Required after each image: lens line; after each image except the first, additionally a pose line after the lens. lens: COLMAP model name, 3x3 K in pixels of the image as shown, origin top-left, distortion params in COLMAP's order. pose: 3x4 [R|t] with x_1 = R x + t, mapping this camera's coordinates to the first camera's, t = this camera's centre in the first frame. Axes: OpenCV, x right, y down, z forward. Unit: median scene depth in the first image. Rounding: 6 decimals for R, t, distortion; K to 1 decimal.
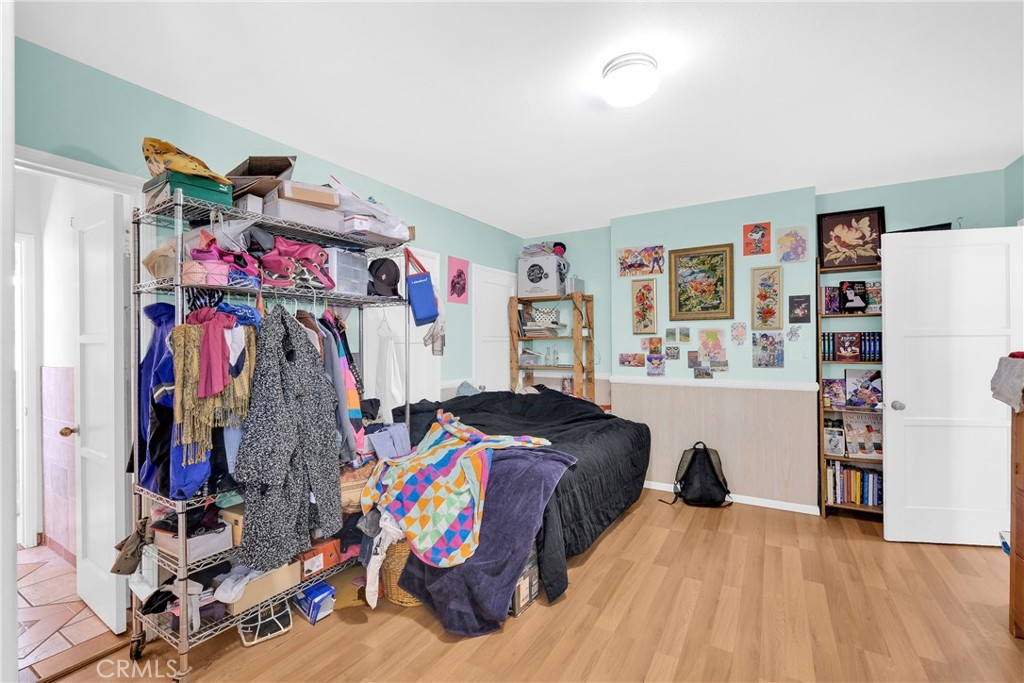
lens RADIAL K [[441.2, 0, 510.2], [0, 441.2, 343.2], [0, 0, 1]] dist [-0.002948, -0.001186]
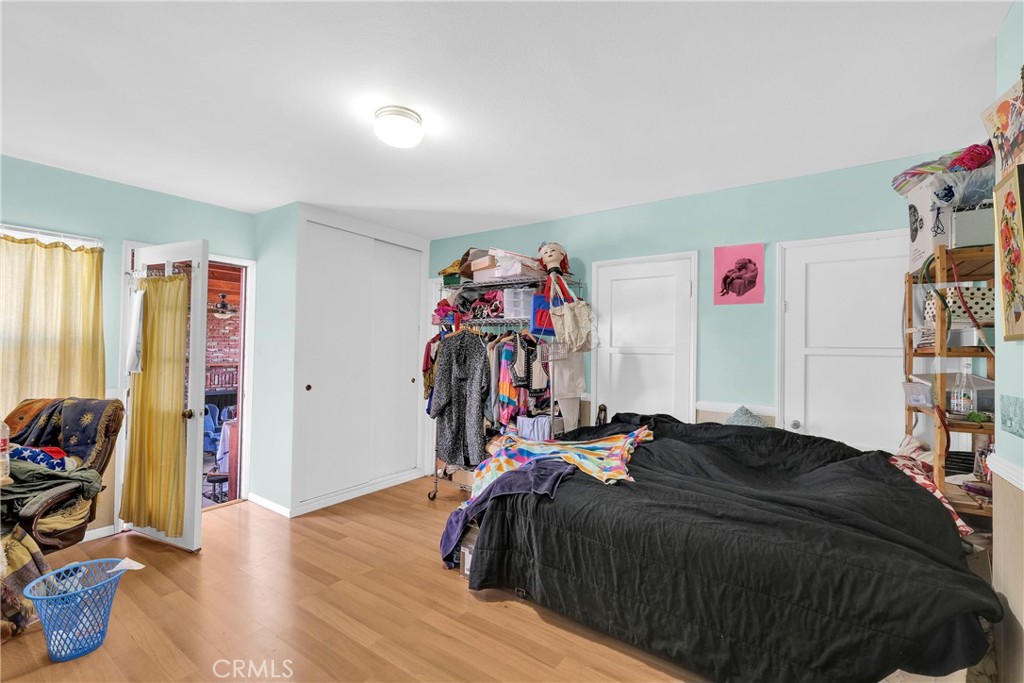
lens RADIAL K [[441.2, 0, 510.2], [0, 441.2, 343.2], [0, 0, 1]] dist [-0.002948, -0.001186]
pose [[-0.071301, -0.016228, -0.997323, 0.683863], [-0.013136, 0.999796, -0.015329, -0.005863], [0.997368, 0.012007, -0.071499, 0.671882]]
